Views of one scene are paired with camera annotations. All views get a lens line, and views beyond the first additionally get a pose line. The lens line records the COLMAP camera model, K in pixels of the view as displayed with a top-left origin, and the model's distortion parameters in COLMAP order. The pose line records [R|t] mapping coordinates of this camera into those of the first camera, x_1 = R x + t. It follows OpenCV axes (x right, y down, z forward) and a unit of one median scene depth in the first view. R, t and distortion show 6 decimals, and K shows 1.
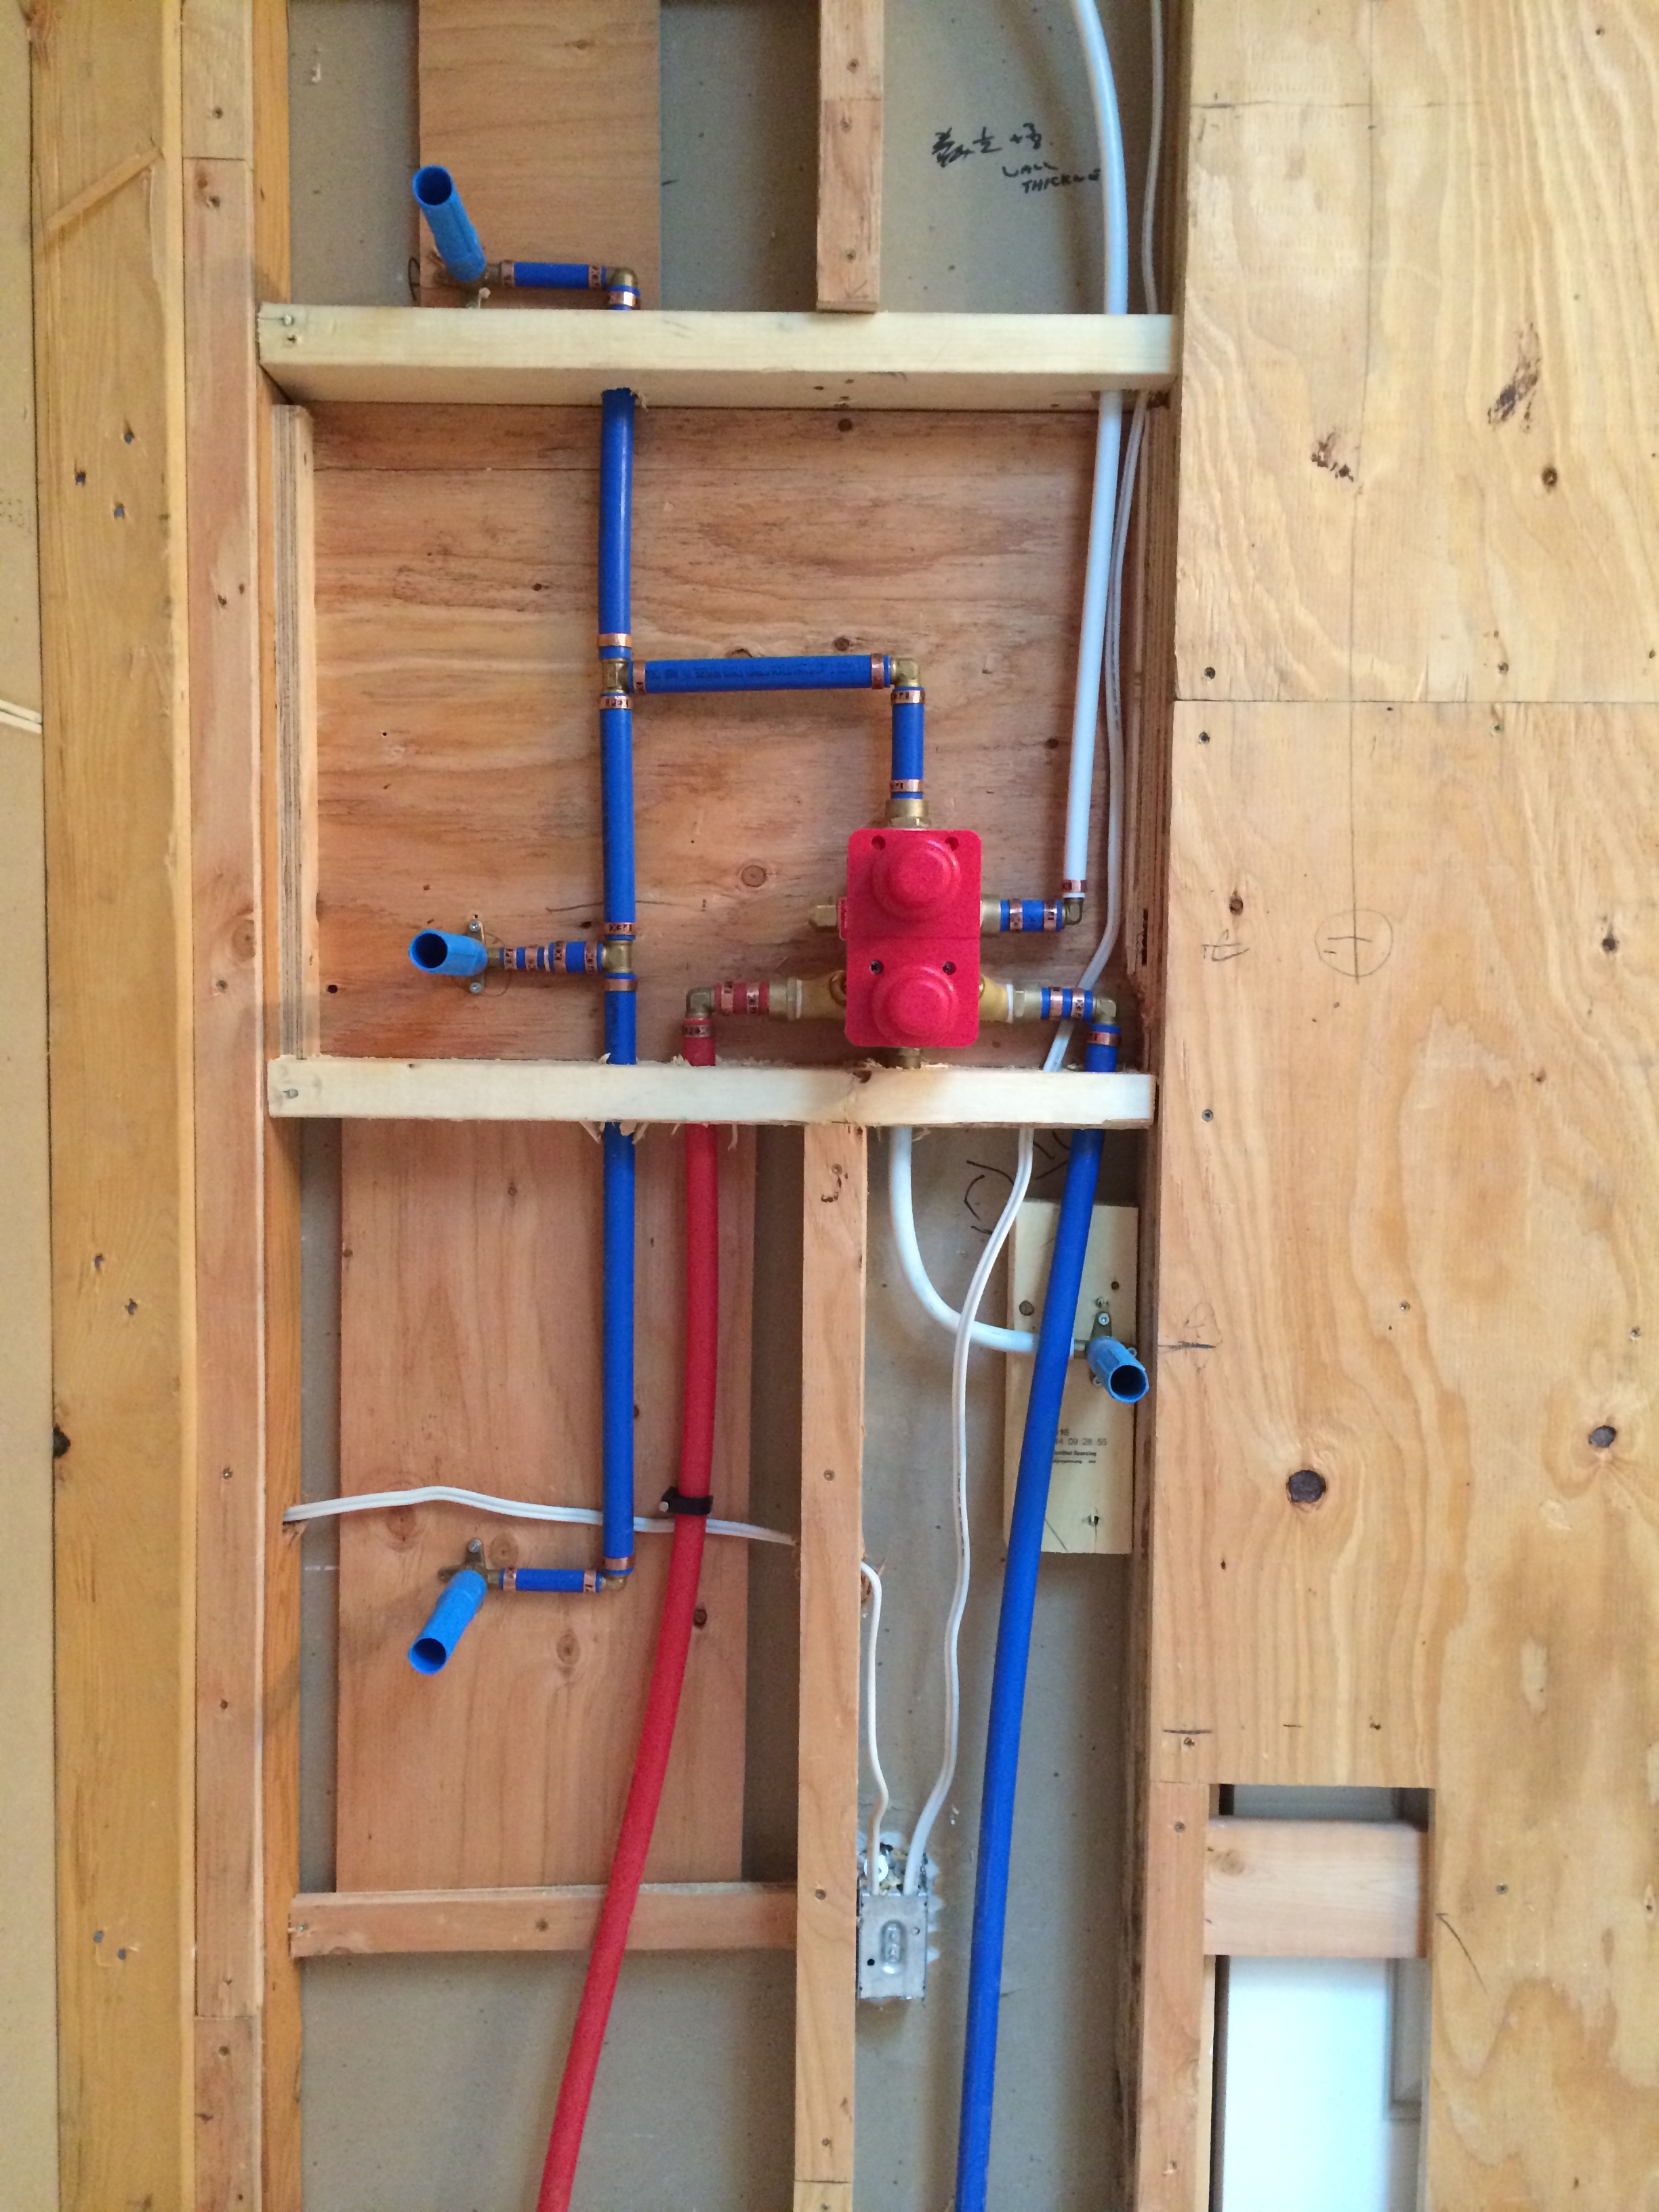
lens RADIAL K [[1894.1, 0, 836.6], [0, 1894.1, 1100.7], [0, 0, 1]] dist [0.076104, -0.103349]
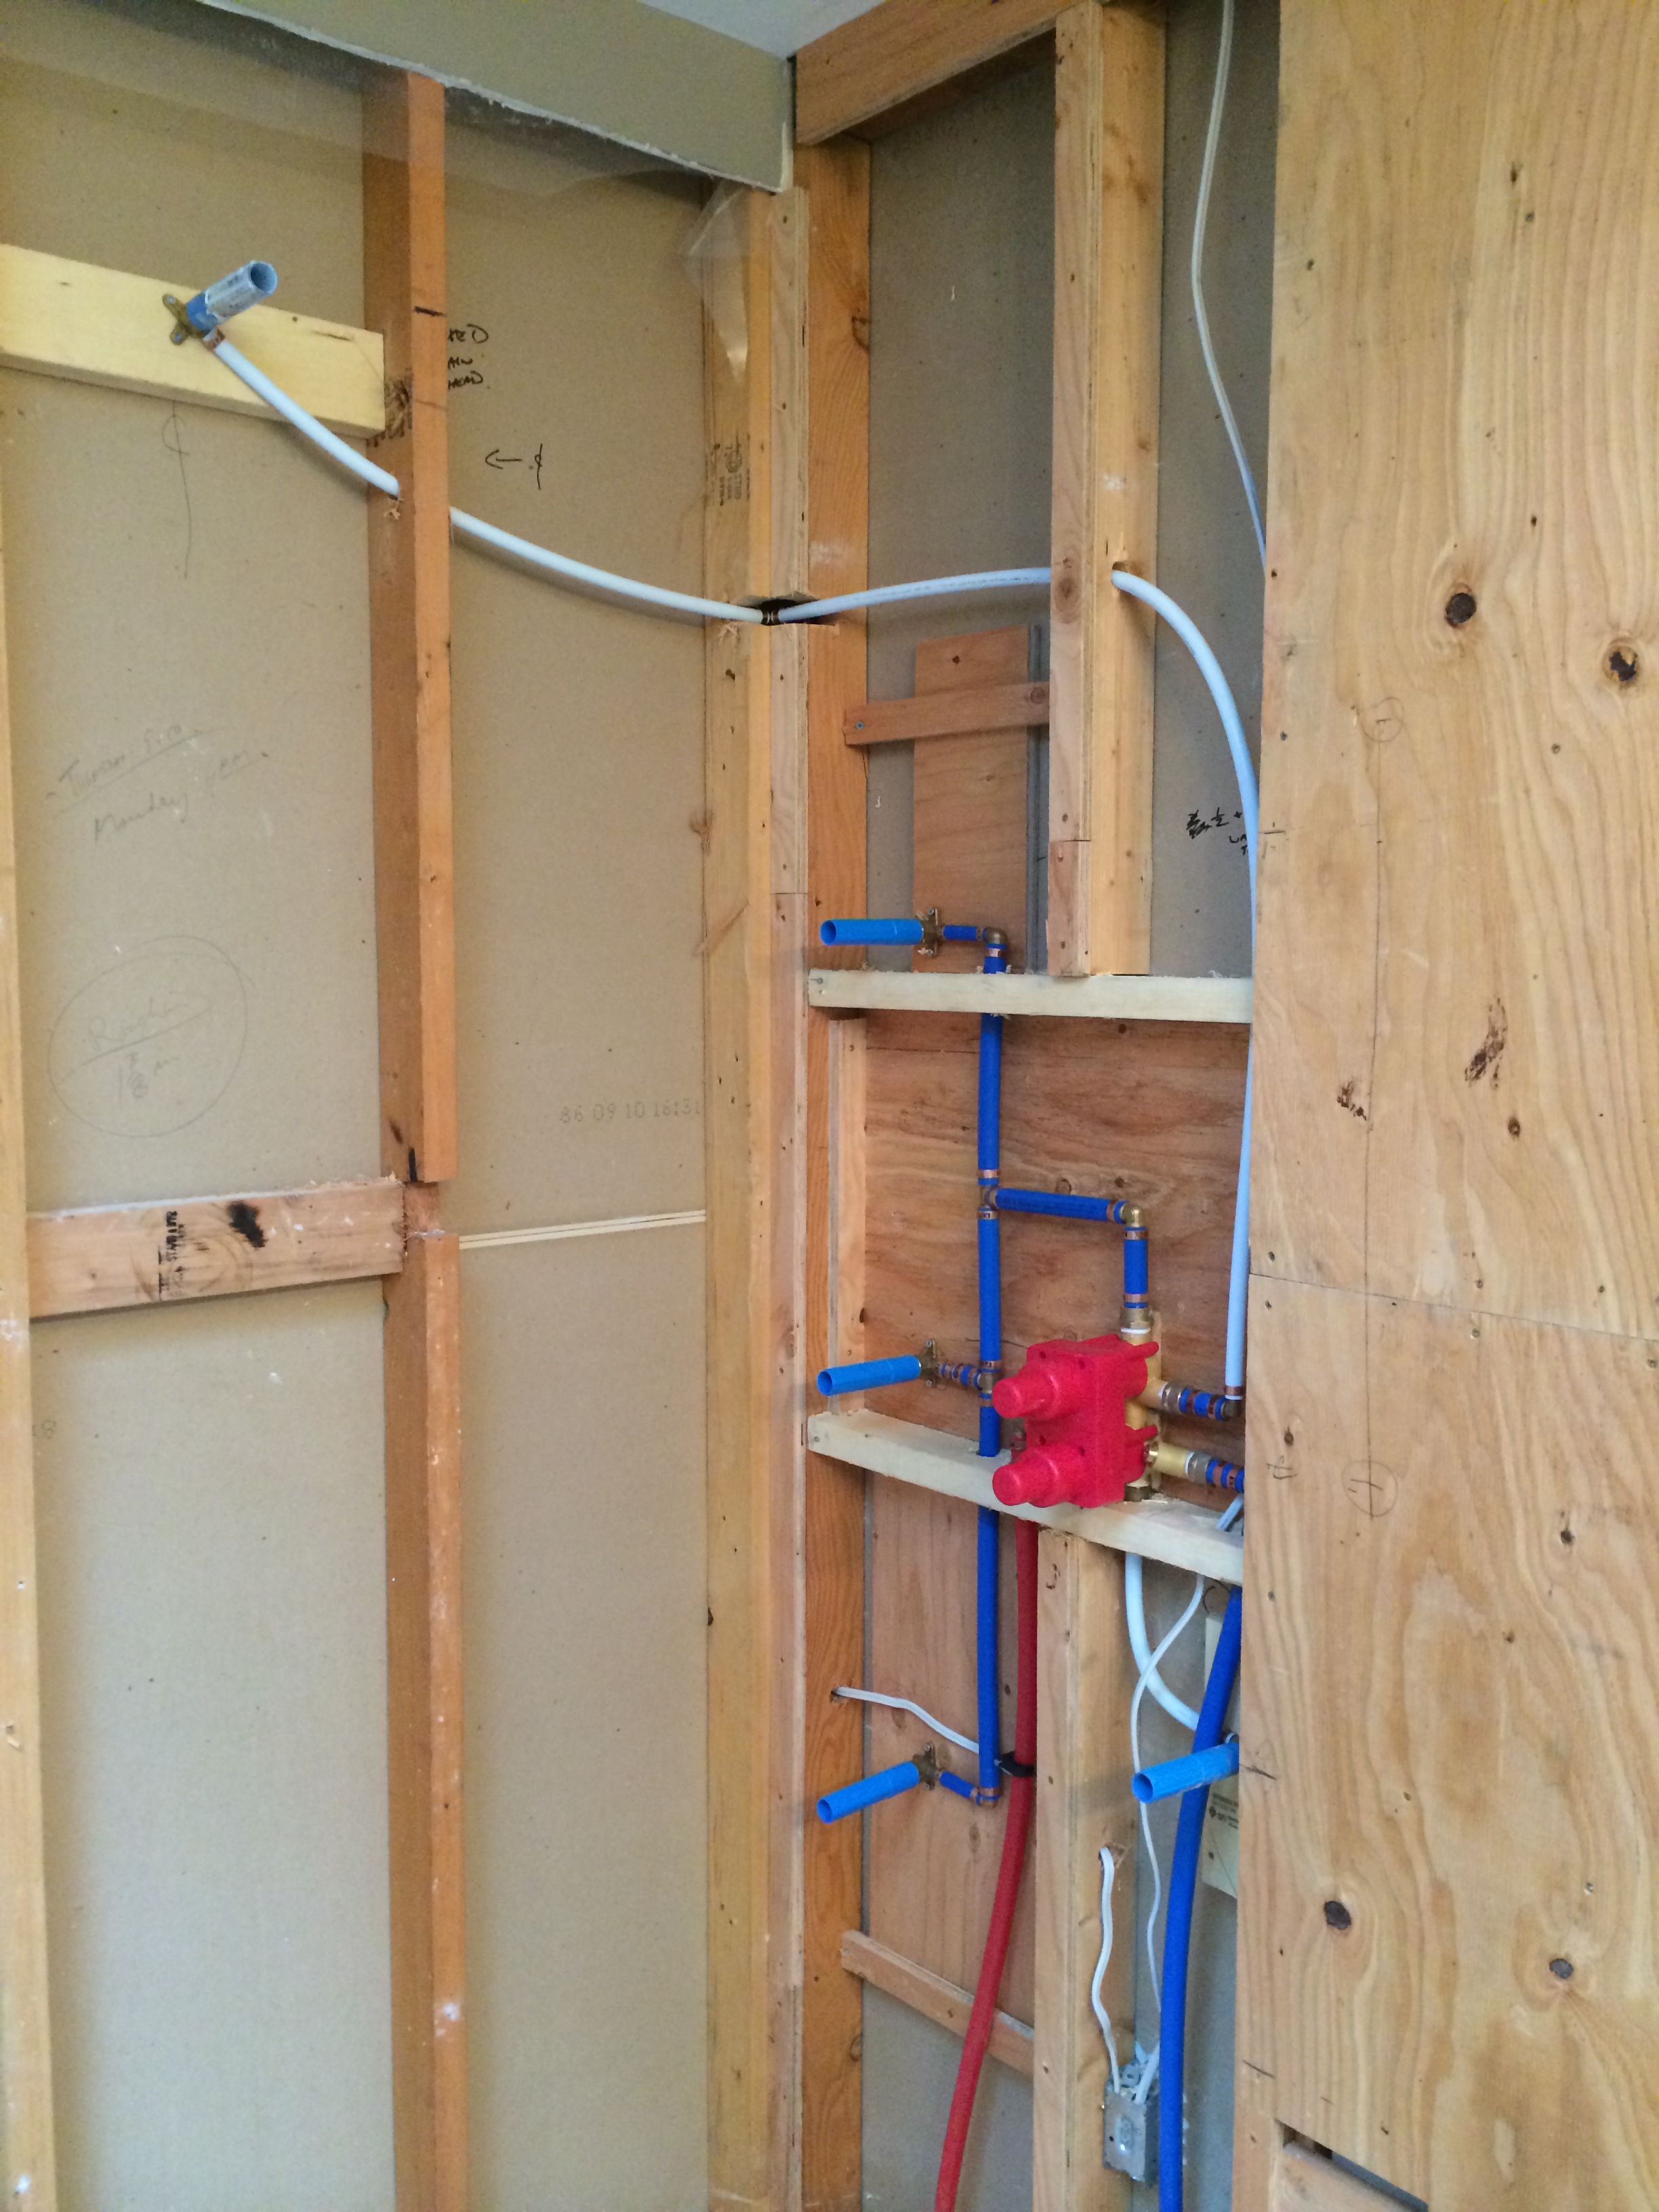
lens RADIAL K [[1894.1, 0, 821.7], [0, 1894.1, 1092.2], [0, 0, 1]] dist [0.076104, -0.103349]
pose [[0.654962, 0.049688, -0.754027, 0.941085], [-0.040514, 0.998710, 0.030621, -0.355225], [0.754575, 0.010493, 0.656130, -0.072194]]
